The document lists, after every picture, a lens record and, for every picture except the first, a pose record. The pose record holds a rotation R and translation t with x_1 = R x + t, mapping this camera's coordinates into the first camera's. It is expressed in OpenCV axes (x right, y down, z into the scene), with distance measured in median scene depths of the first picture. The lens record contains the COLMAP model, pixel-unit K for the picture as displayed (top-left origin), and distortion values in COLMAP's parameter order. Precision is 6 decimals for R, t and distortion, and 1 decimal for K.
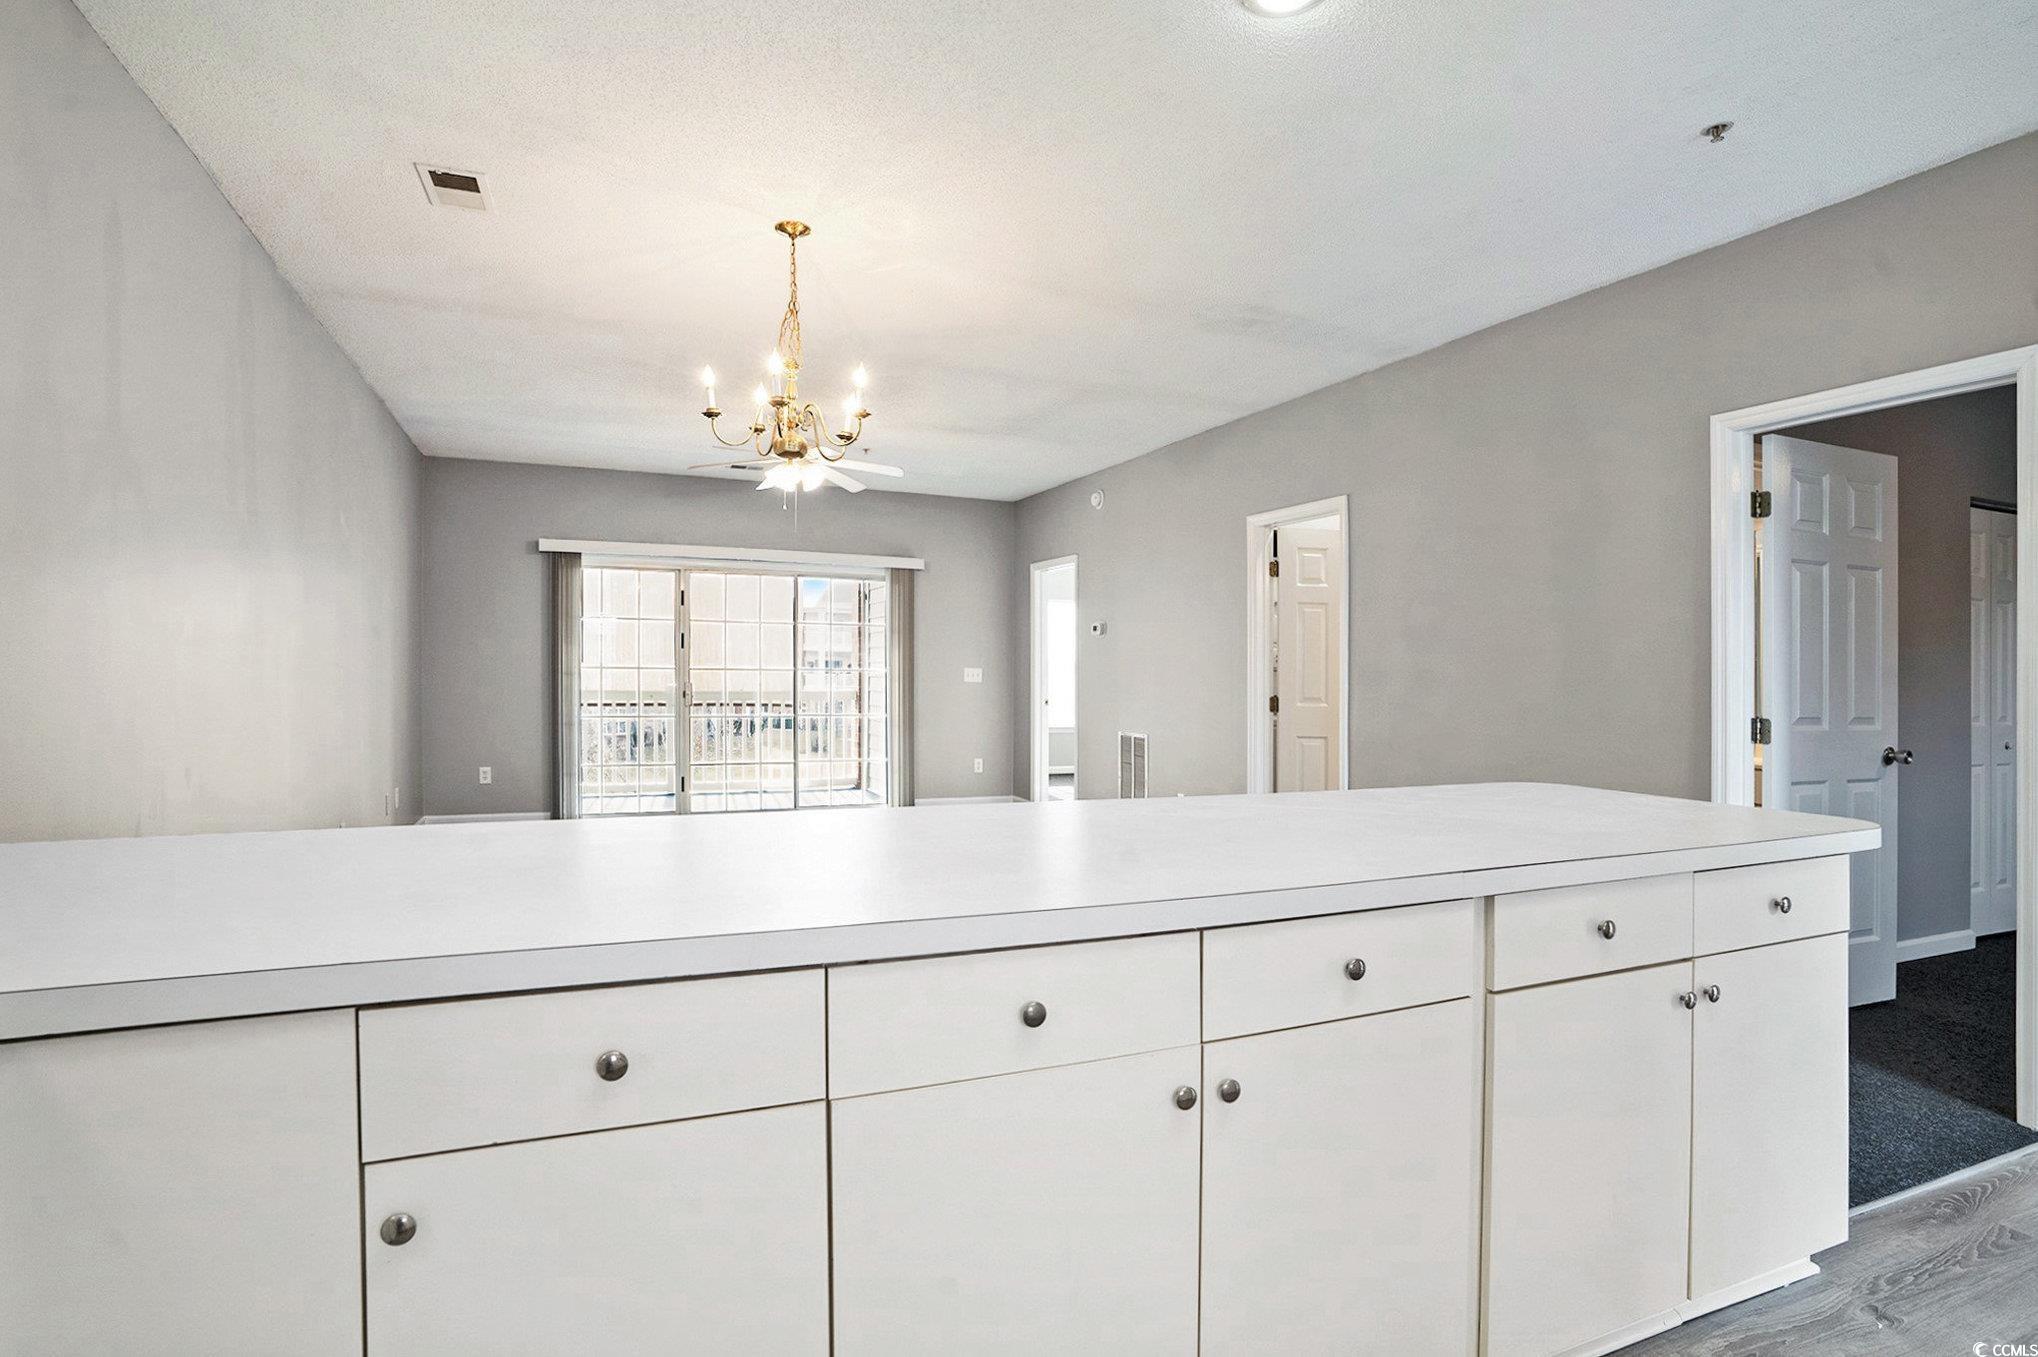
lens RADIAL K [[1021.6, 0, 1026.1], [0, 1021.6, 656.6], [0, 0, 1]] dist [-0.062692, 0.021149]
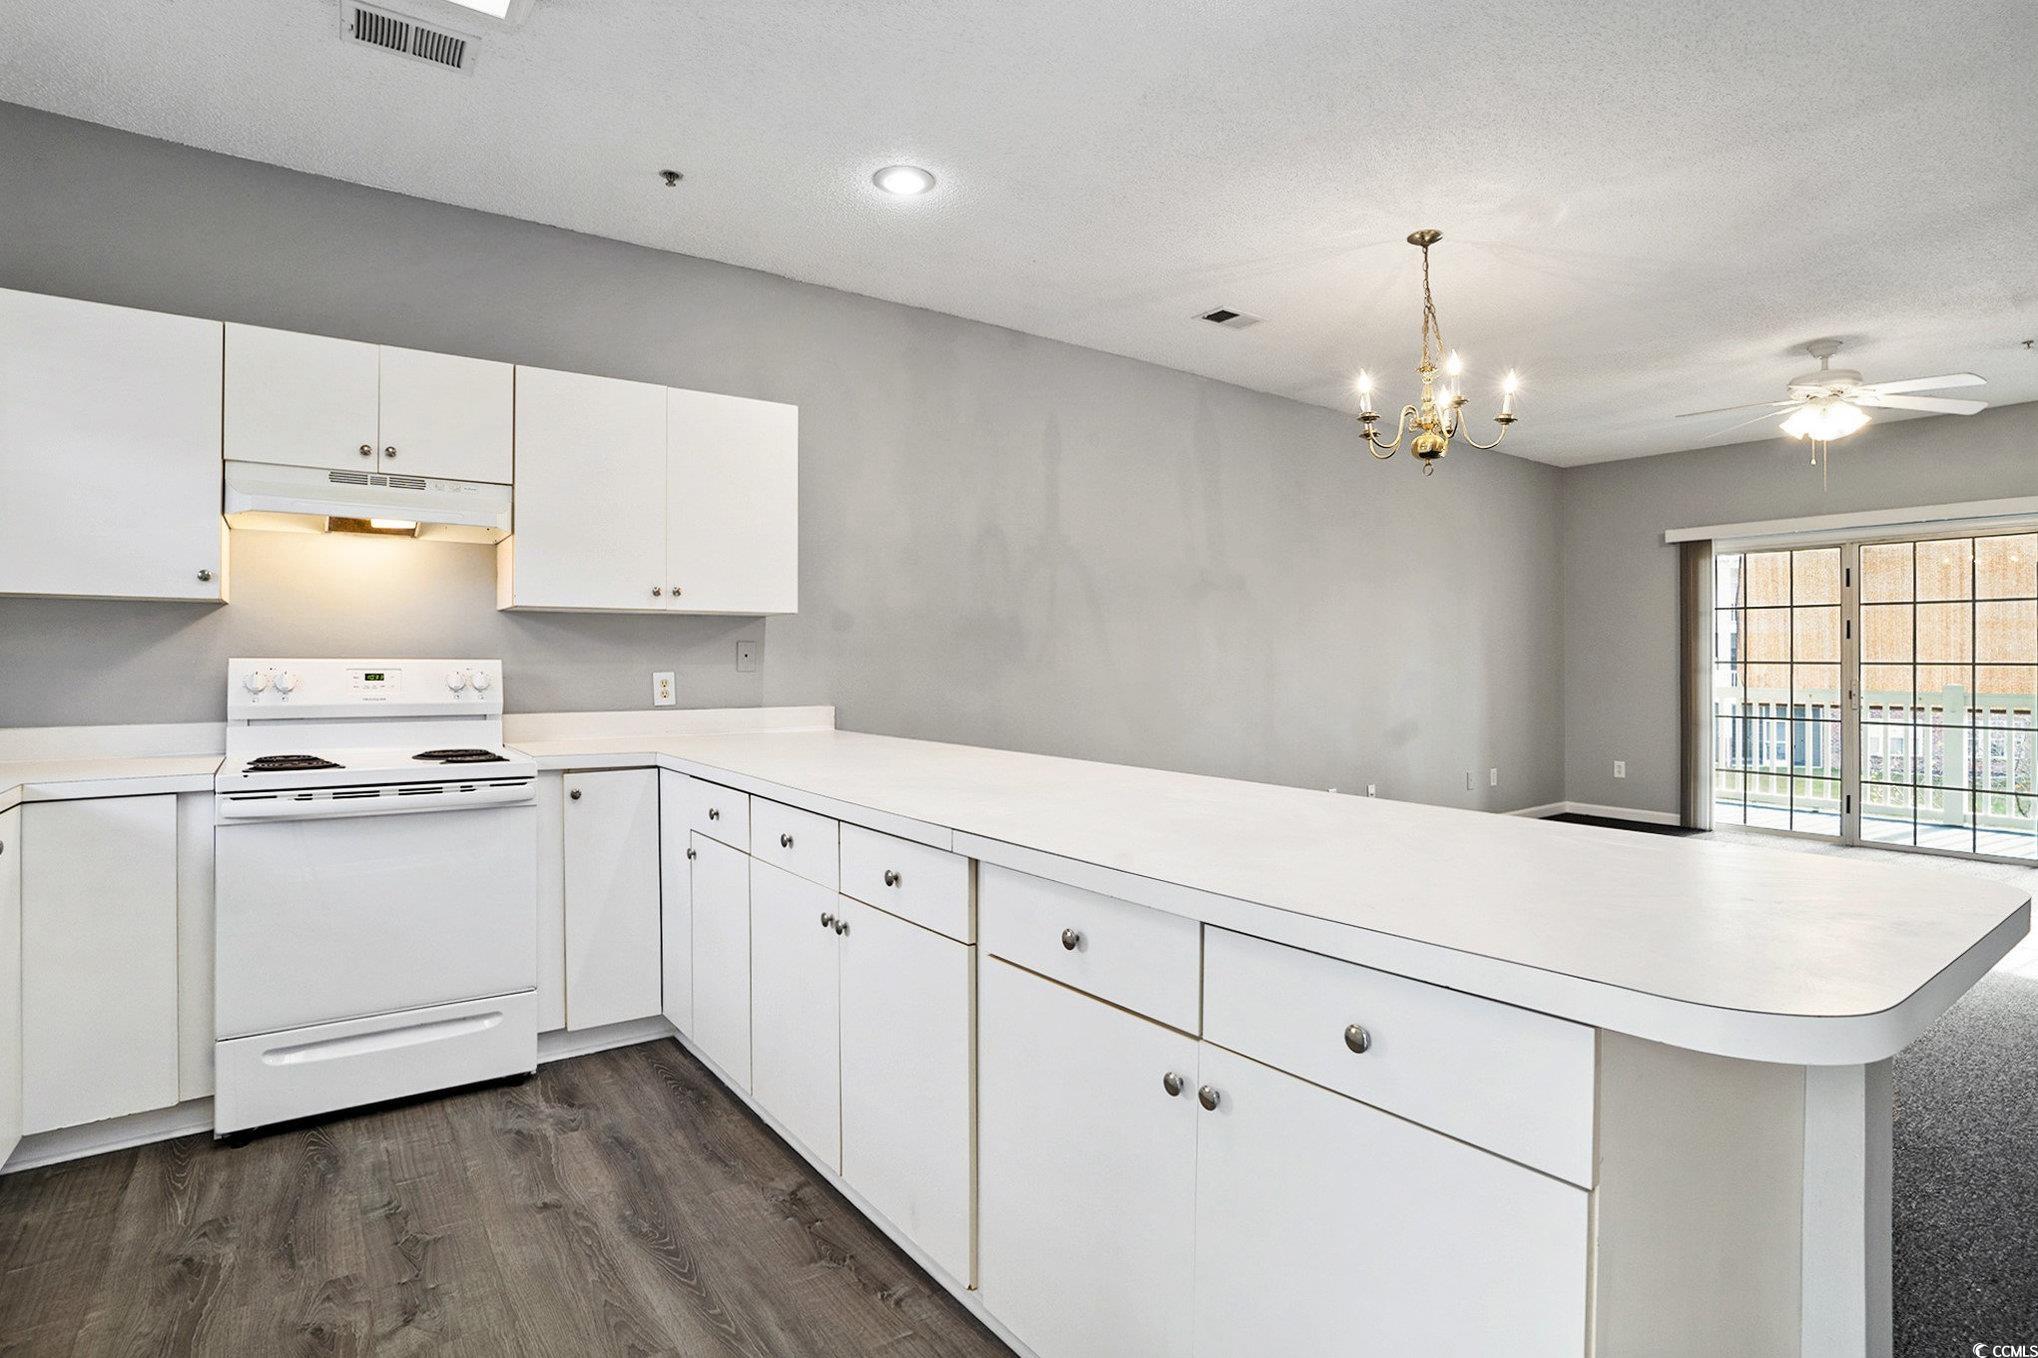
lens RADIAL K [[1021.6, 0, 986.9], [0, 1021.6, 631.7], [0, 0, 1]] dist [-0.062692, 0.021149]
pose [[0.219705, -0.033705, -0.974984, 0.310973], [0.010240, 0.999428, -0.032243, 0.004858], [0.975513, -0.002900, 0.219925, 0.152815]]
